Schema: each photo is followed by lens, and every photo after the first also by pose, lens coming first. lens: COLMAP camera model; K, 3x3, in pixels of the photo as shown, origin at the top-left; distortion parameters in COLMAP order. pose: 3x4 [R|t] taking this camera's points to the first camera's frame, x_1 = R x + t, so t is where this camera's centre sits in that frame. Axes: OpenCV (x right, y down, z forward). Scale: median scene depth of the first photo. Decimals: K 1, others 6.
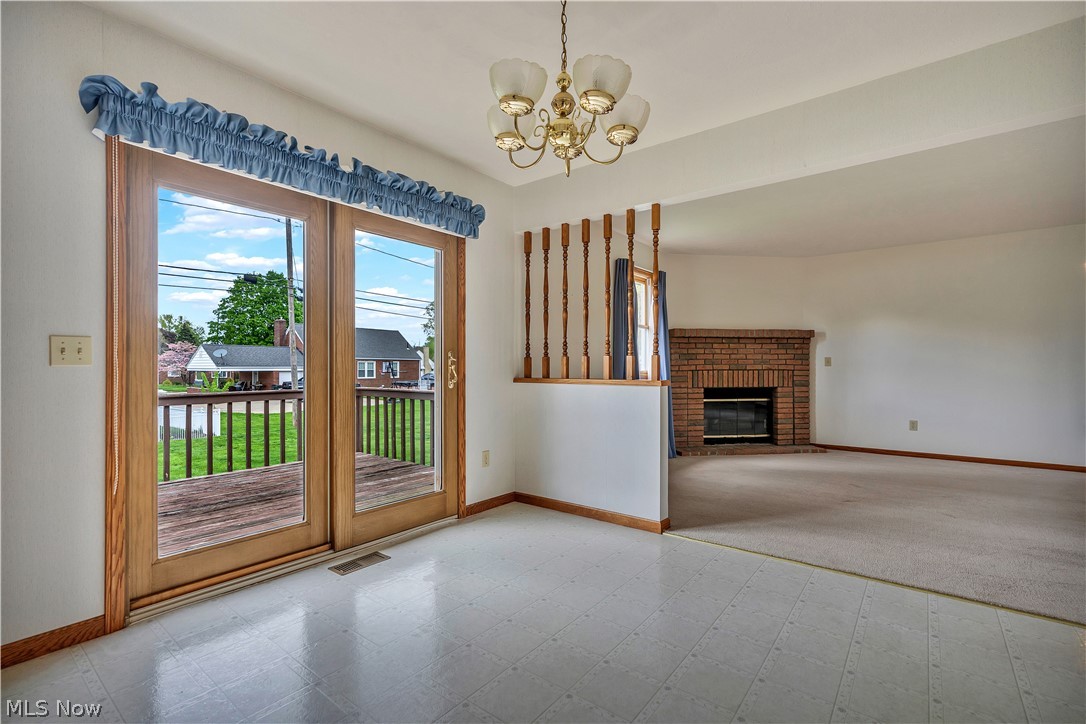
lens RADIAL K [[489.9, 0, 543.0], [0, 489.9, 362.0], [0, 0, 1]] dist [-0.004781, -0.000299]
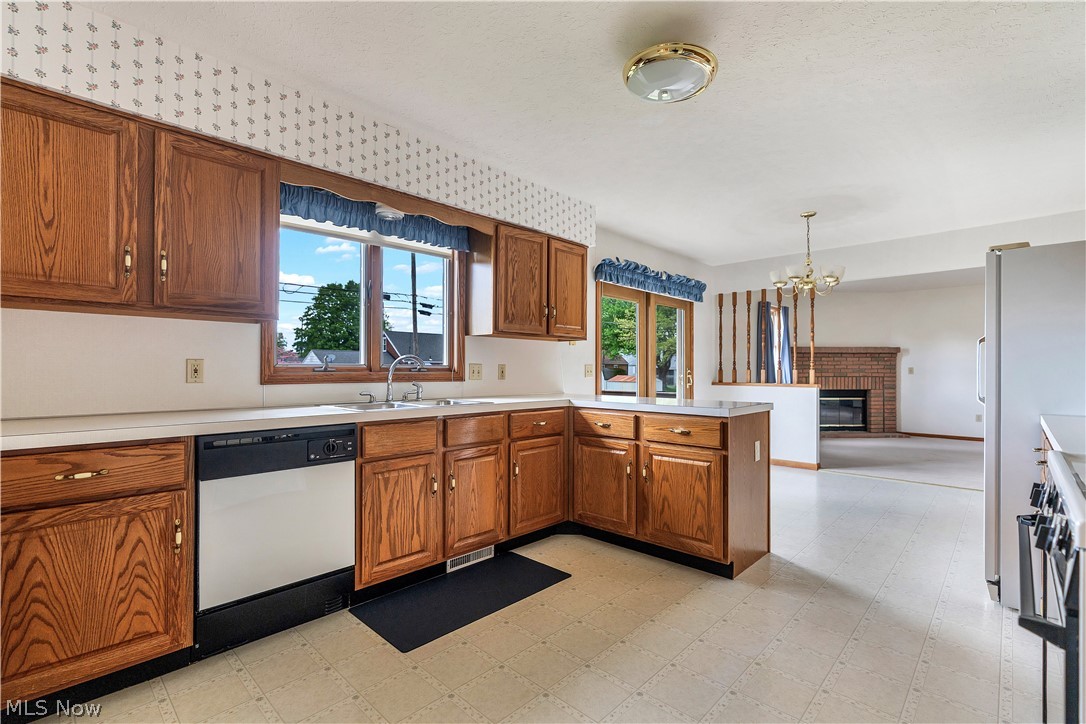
lens RADIAL K [[497.6, 0, 542.2], [0, 497.6, 366.9], [0, 0, 1]] dist [-0.000125, 0.000539]
pose [[0.995708, 0.001052, -0.092548, -0.301970], [-0.000589, 0.999987, 0.005032, -0.017599], [0.092552, -0.004955, 0.995695, -0.457466]]
